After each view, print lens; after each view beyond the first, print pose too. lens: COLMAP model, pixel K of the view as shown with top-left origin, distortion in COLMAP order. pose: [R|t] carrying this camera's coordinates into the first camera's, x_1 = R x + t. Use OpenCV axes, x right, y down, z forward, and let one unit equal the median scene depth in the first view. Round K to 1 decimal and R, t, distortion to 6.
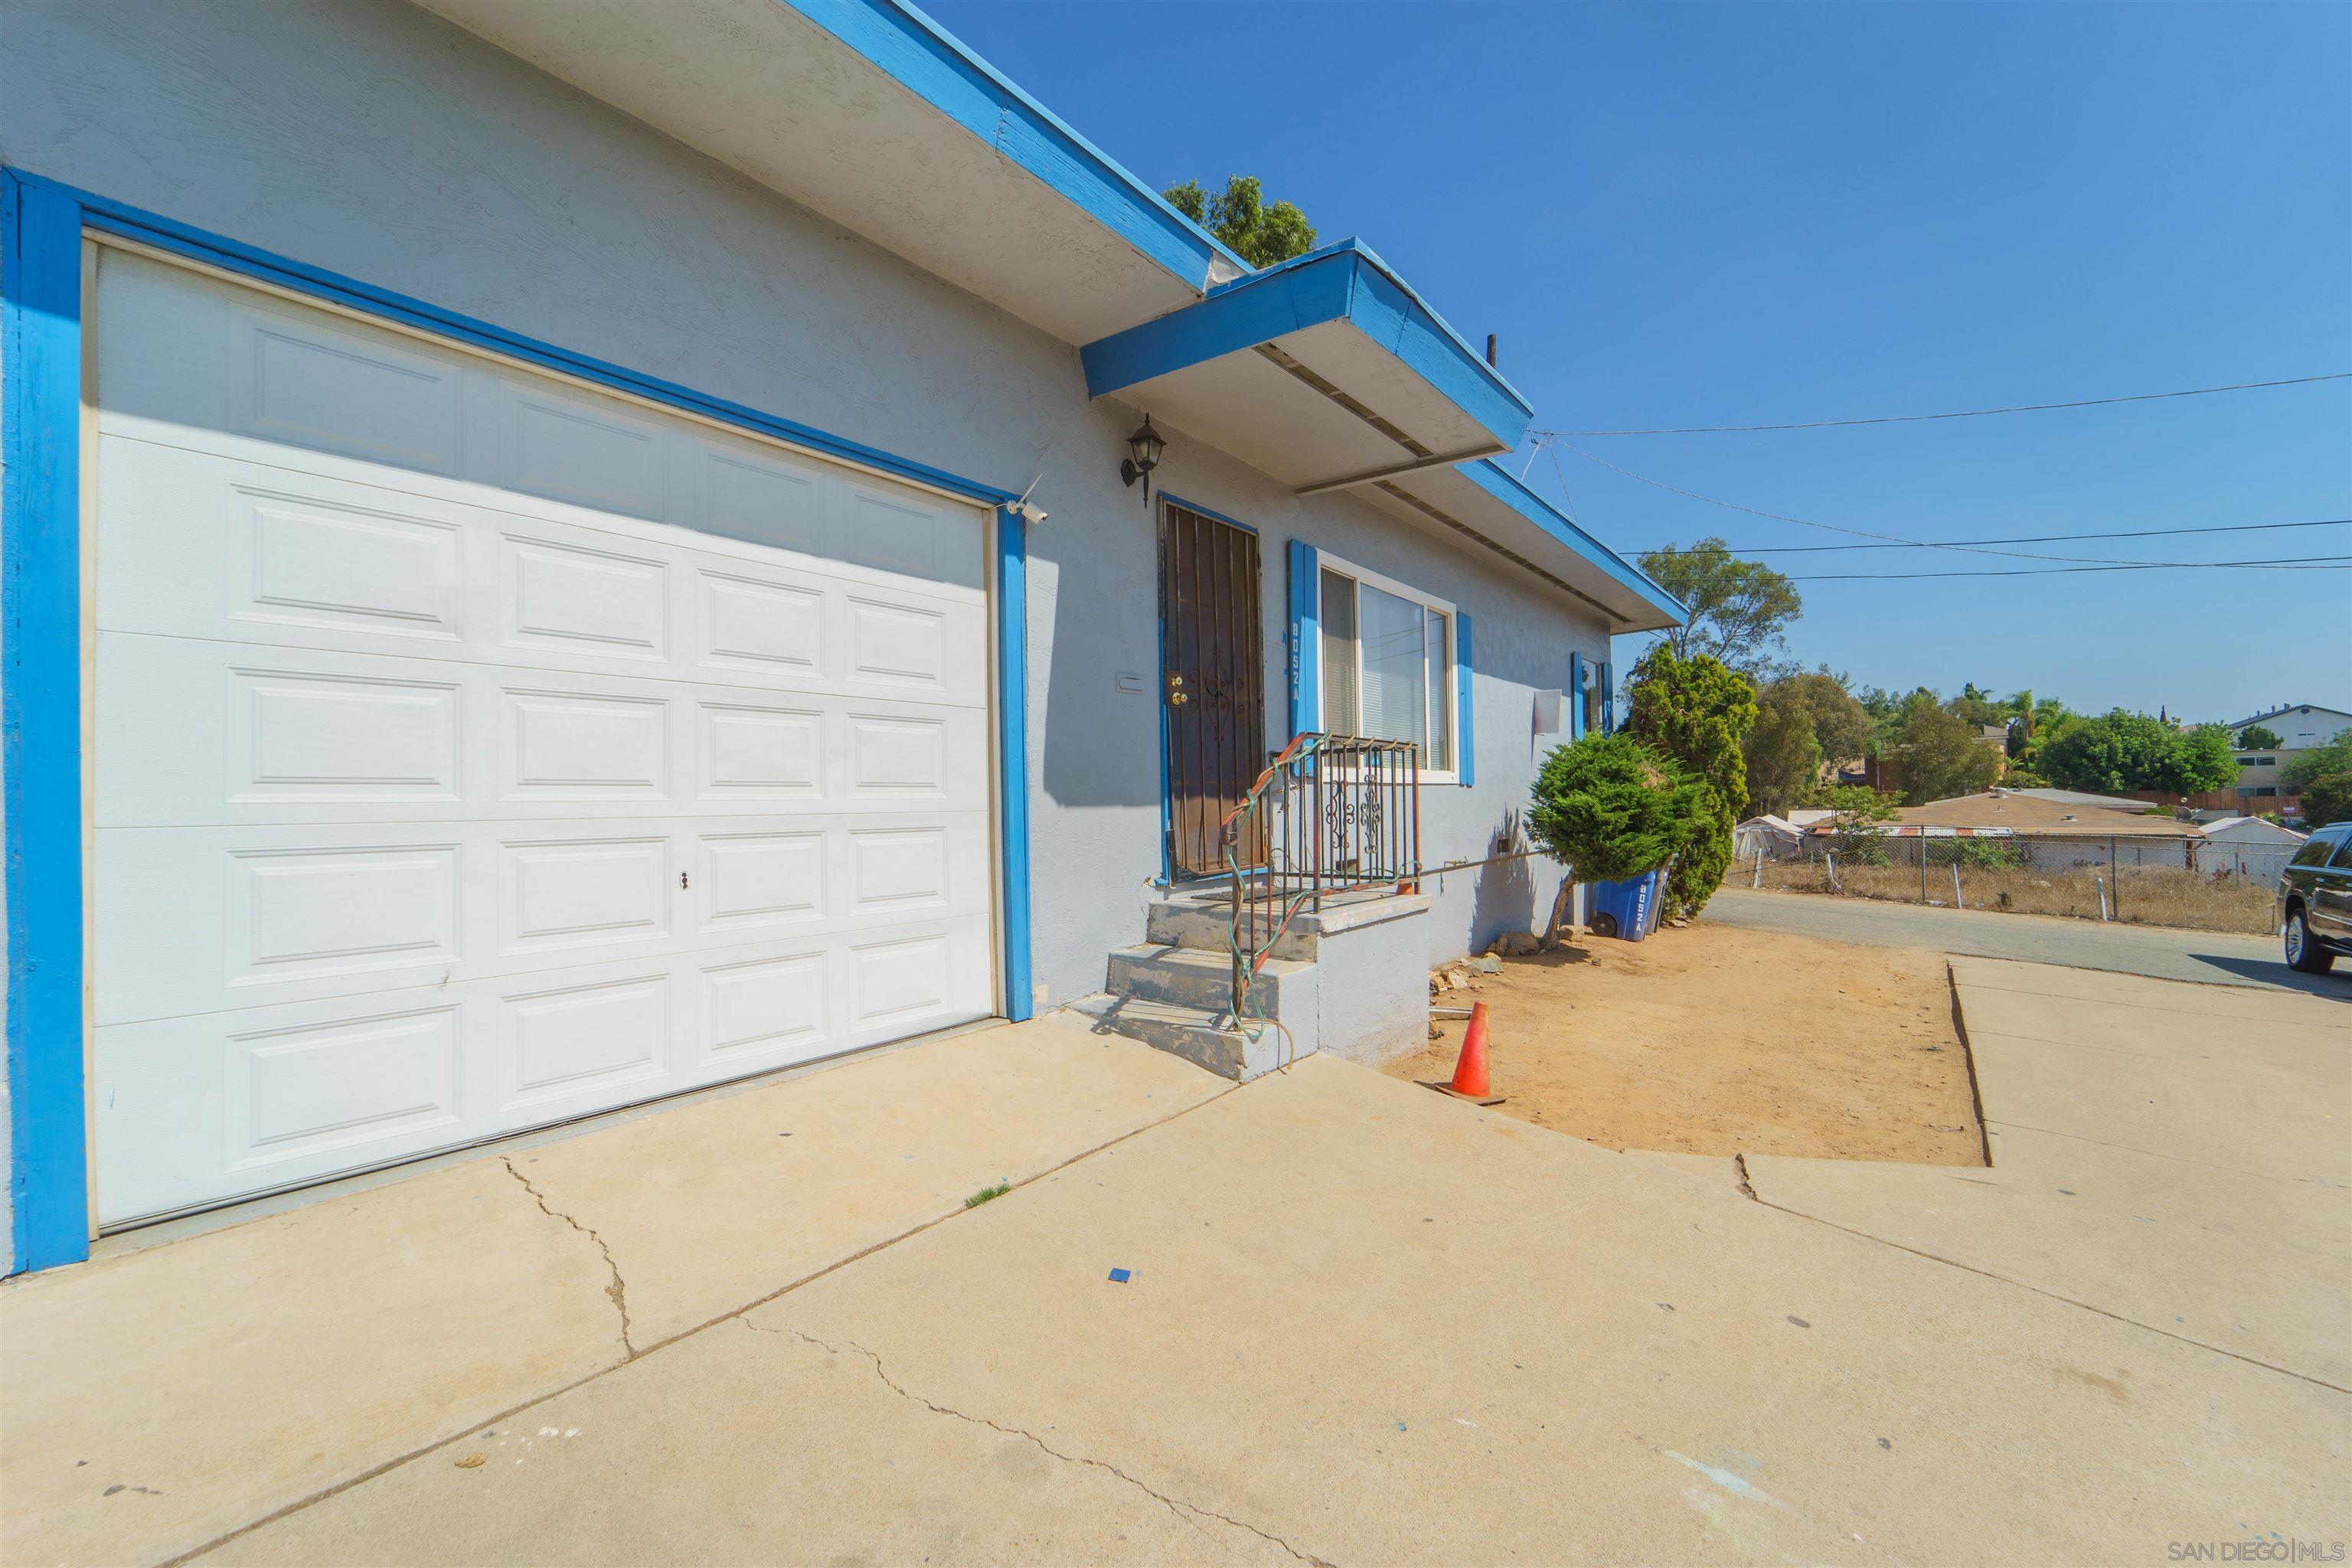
lens RADIAL K [[944.2, 0, 1179.3], [0, 944.2, 789.1], [0, 0, 1]] dist [0.001331, -0.000159]
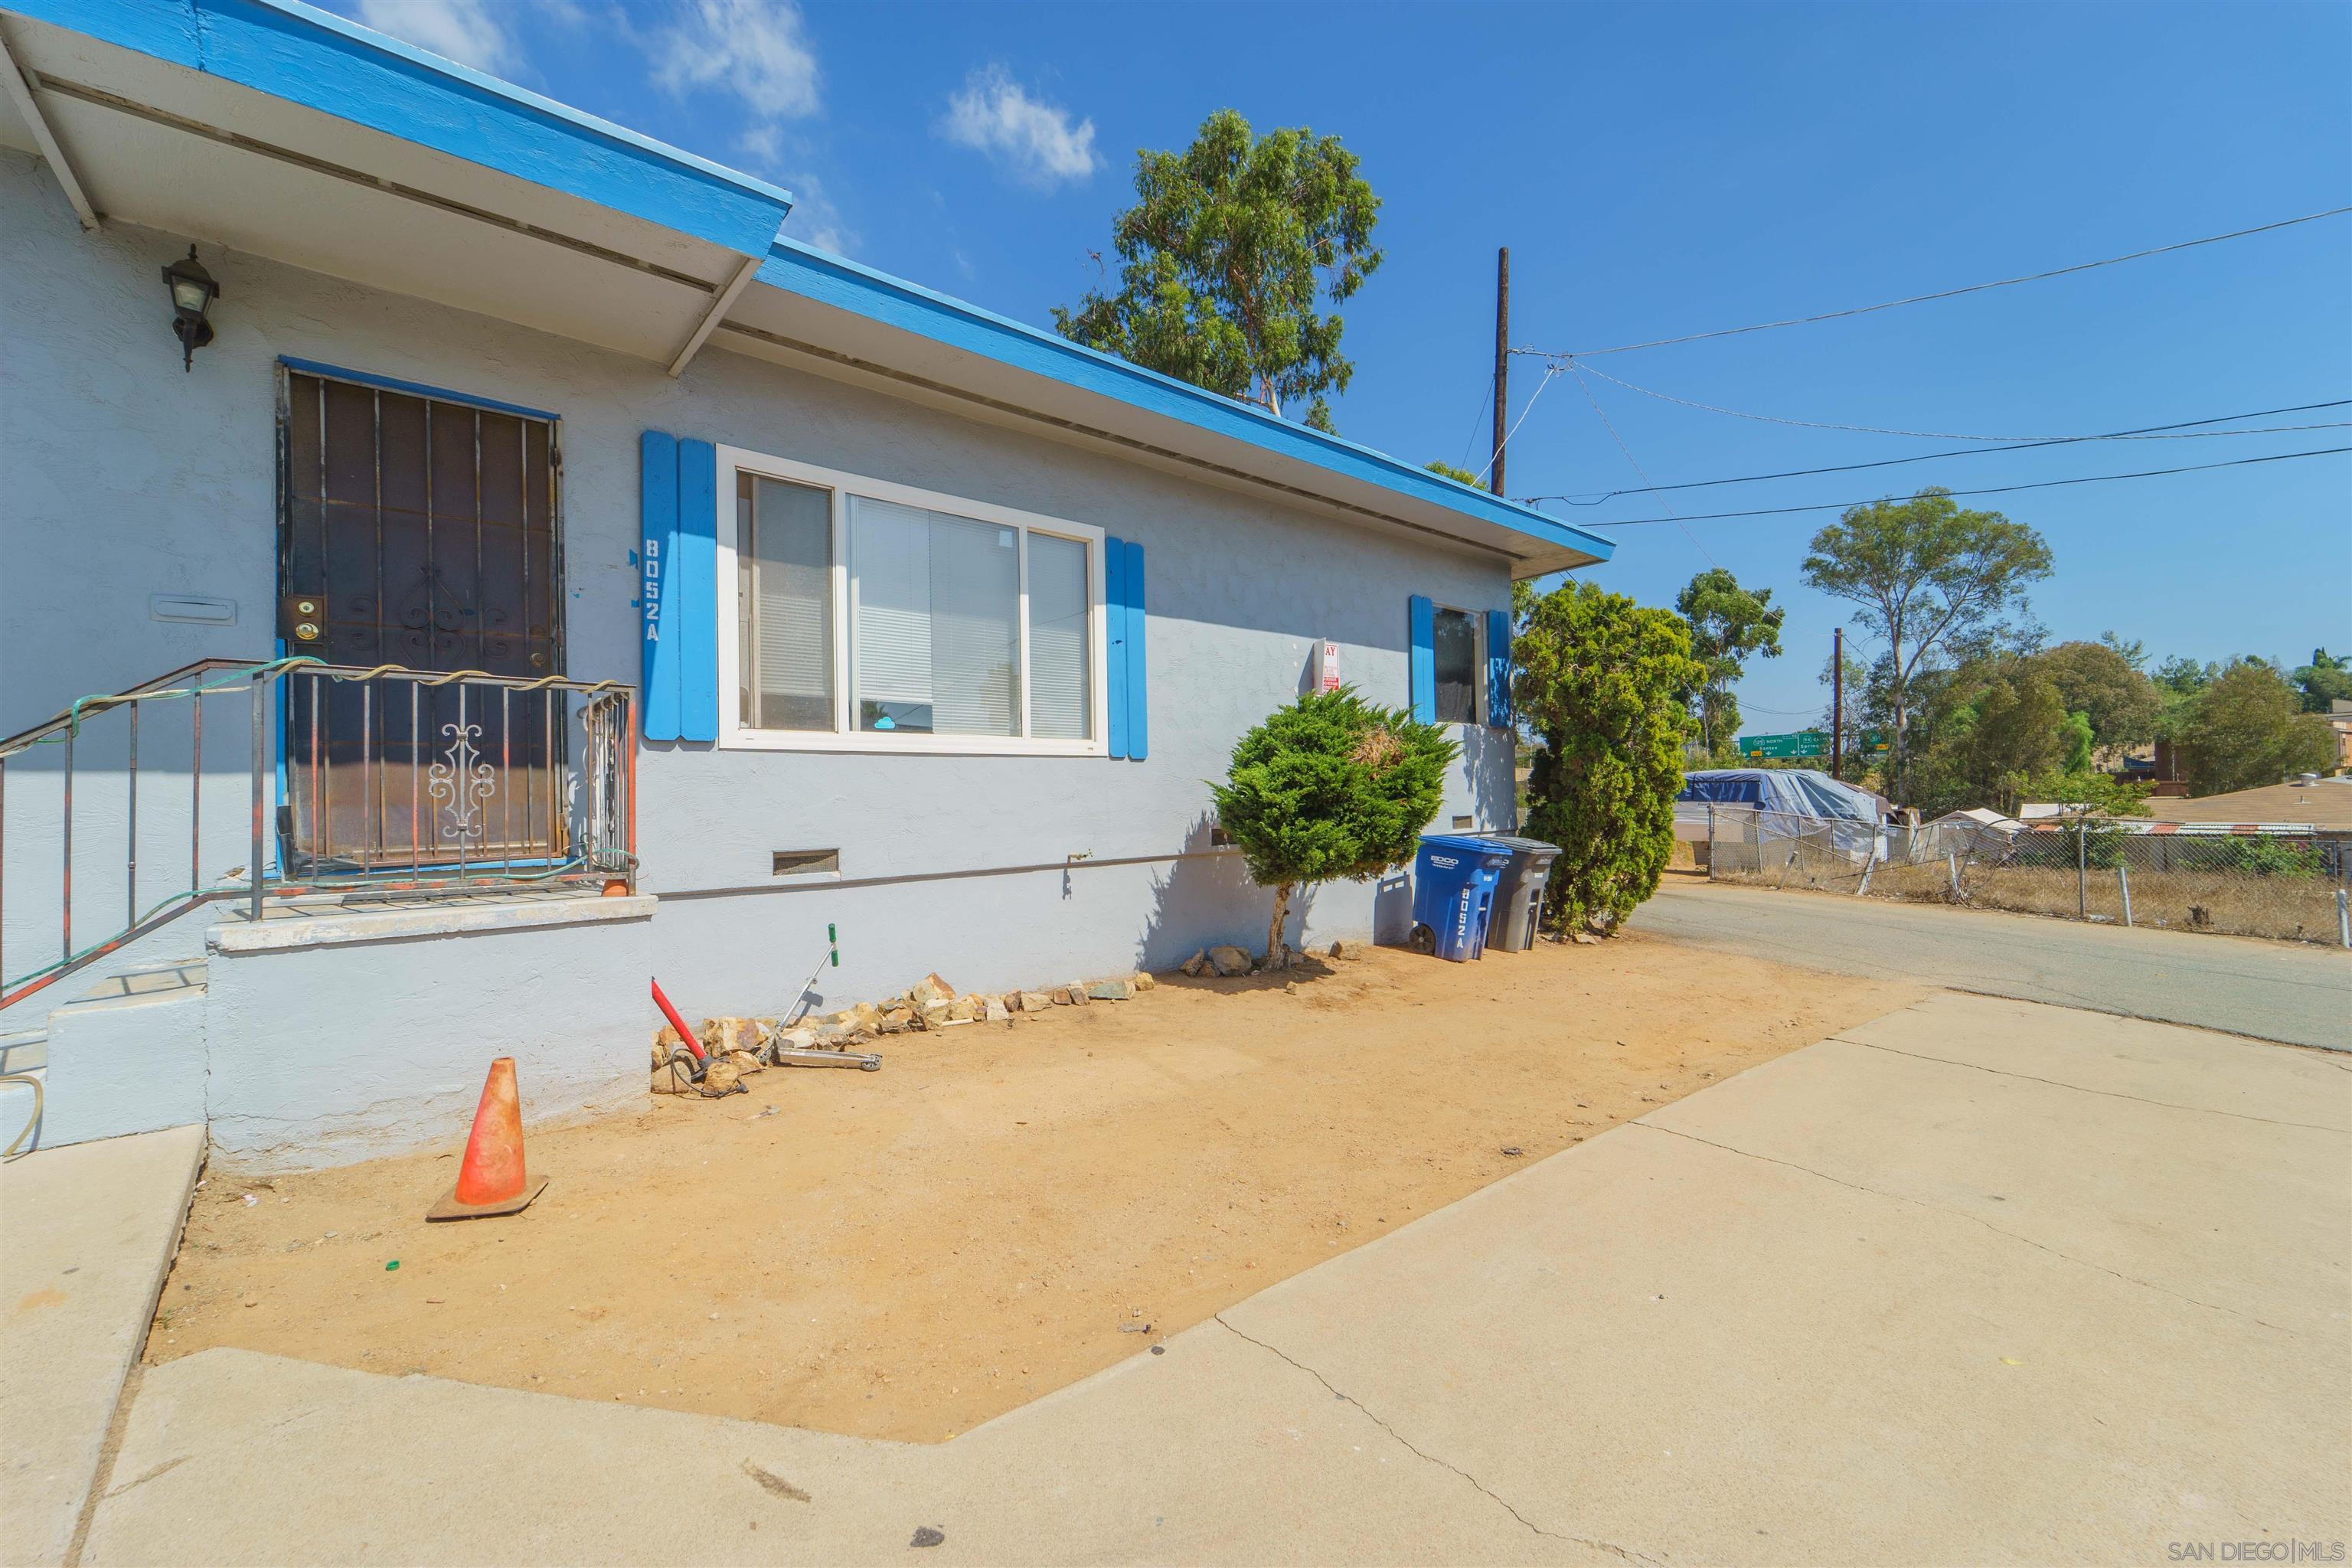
lens RADIAL K [[944.2, 0, 1179.3], [0, 944.2, 789.1], [0, 0, 1]] dist [0.001331, -0.000159]
pose [[0.981676, -0.006161, -0.190460, 0.414821], [0.006633, 0.999976, 0.001840, 0.016933], [0.190444, -0.003070, 0.981693, 0.198594]]
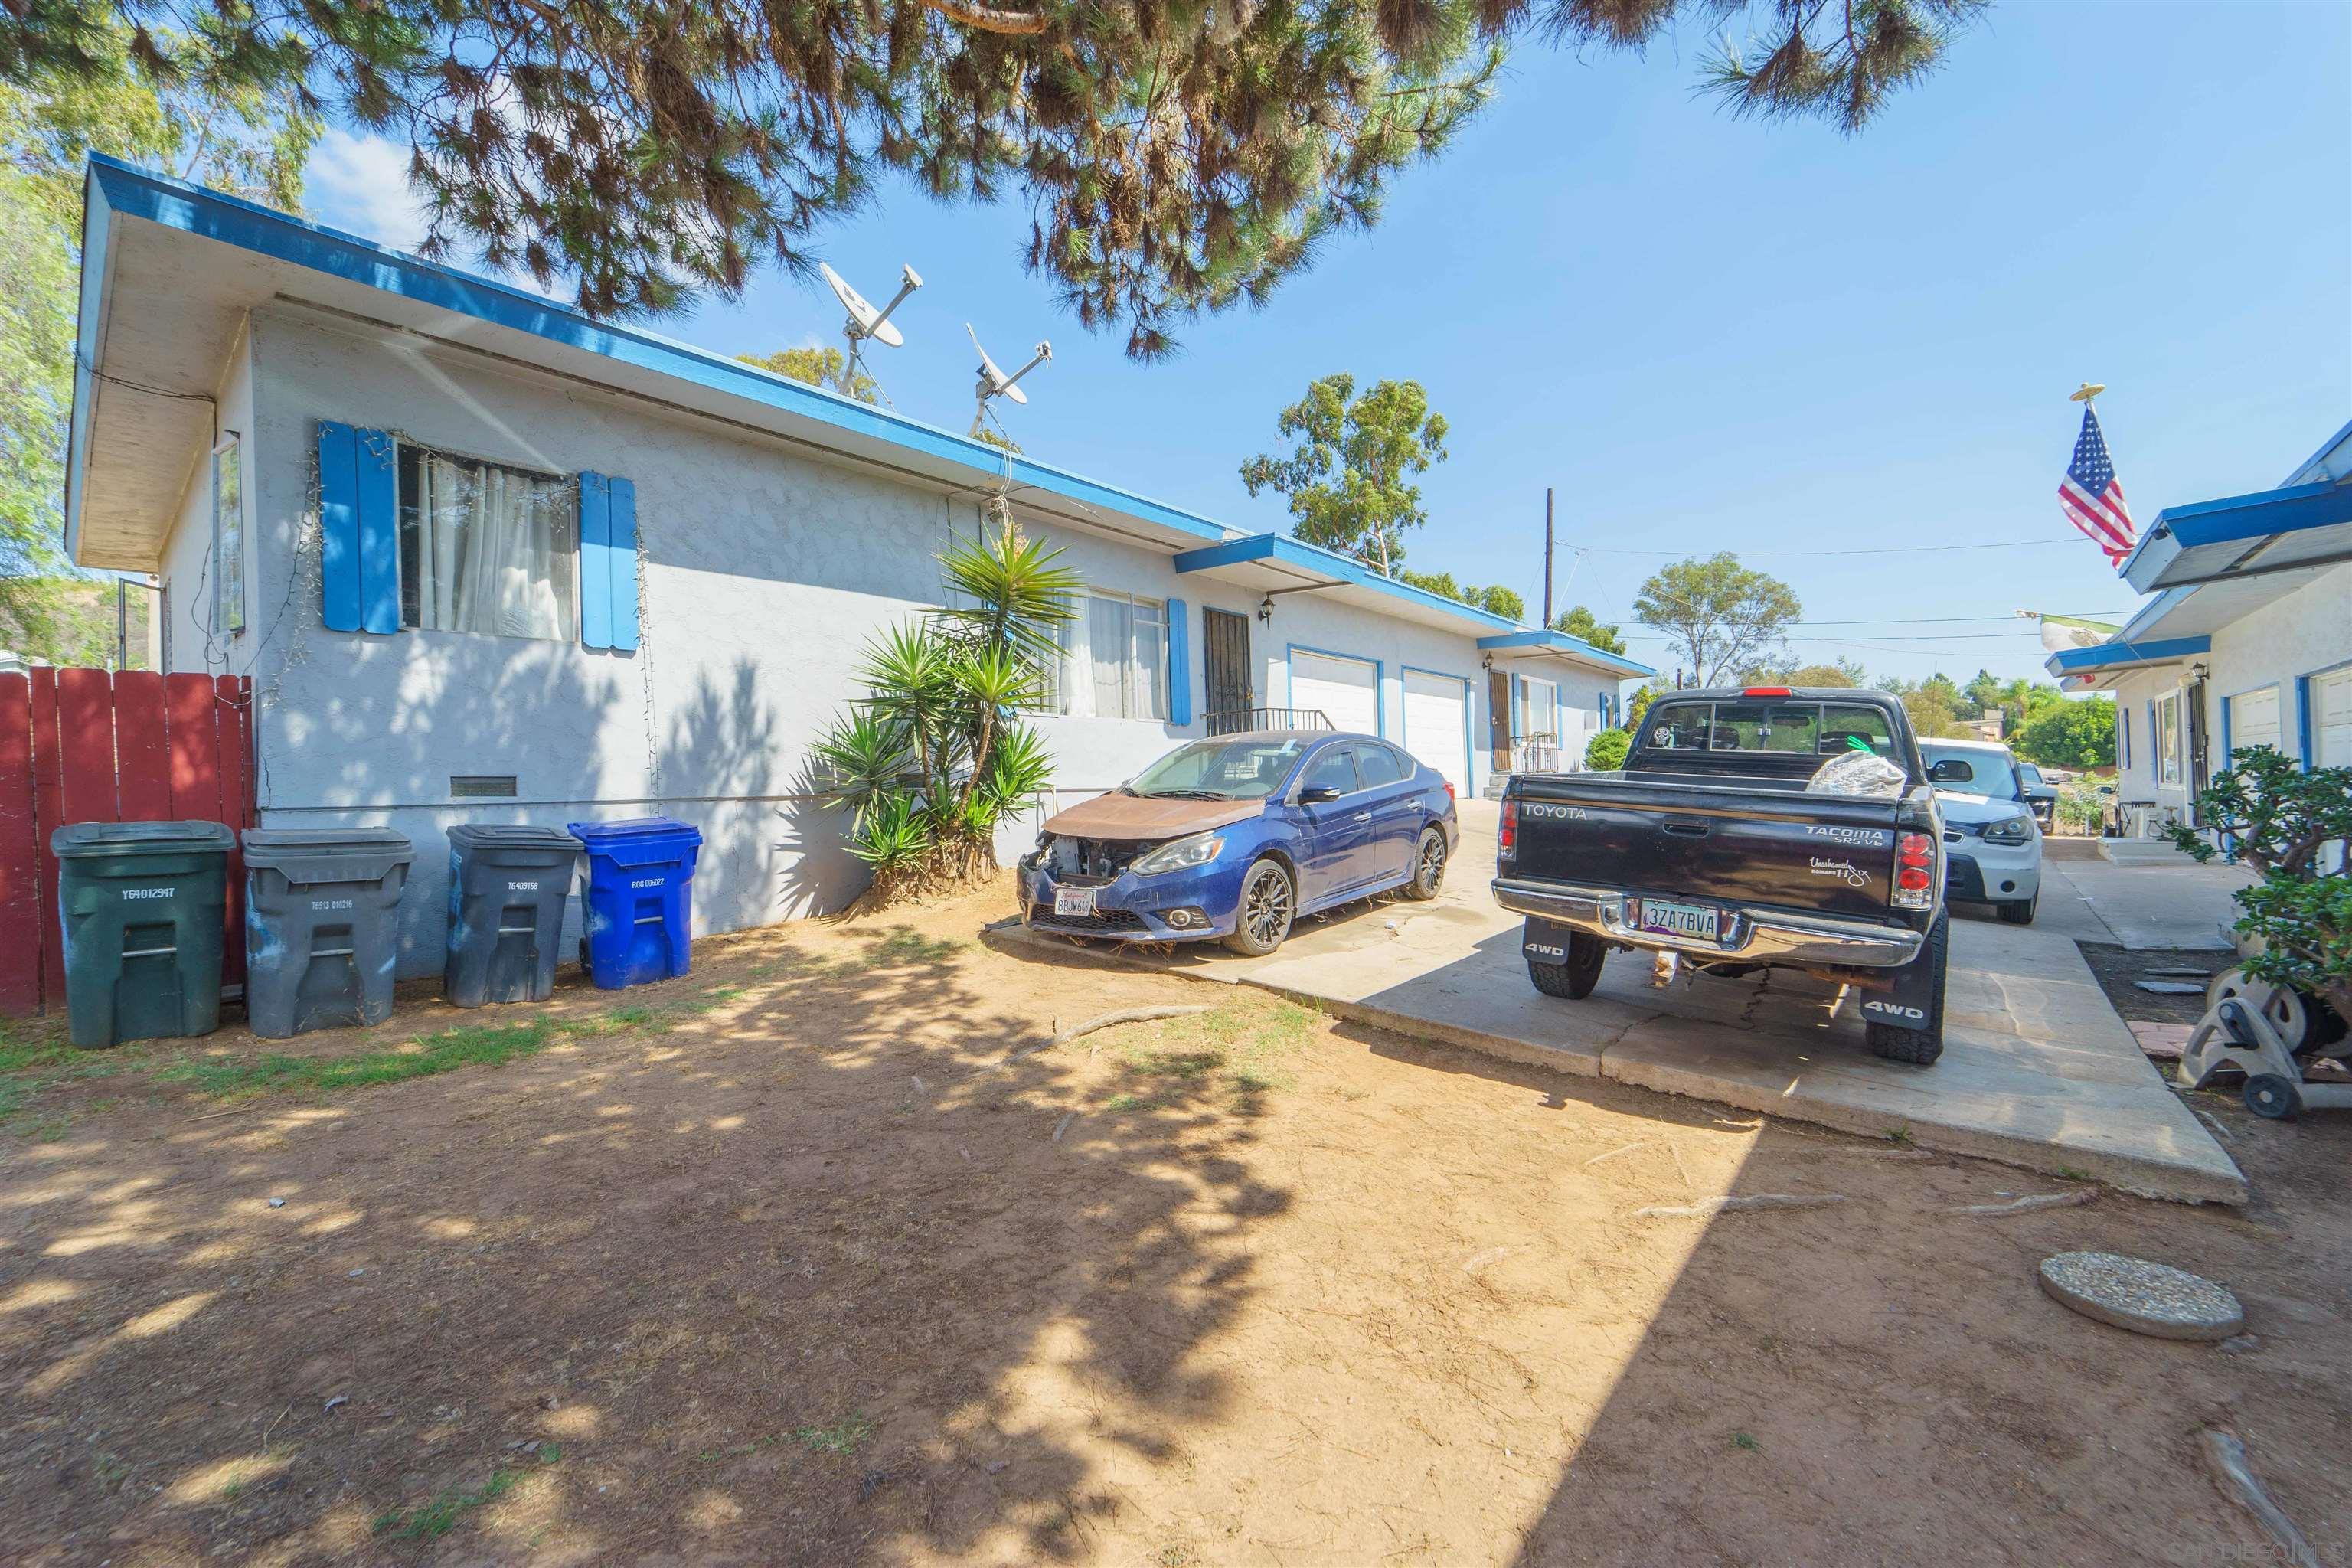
lens RADIAL K [[944.2, 0, 1179.3], [0, 944.2, 789.1], [0, 0, 1]] dist [0.001331, -0.000159]
pose [[0.999489, -0.014046, -0.028706, -0.580527], [0.014209, 0.999884, 0.005488, 0.064950], [0.028626, -0.005893, 0.999573, -1.412815]]
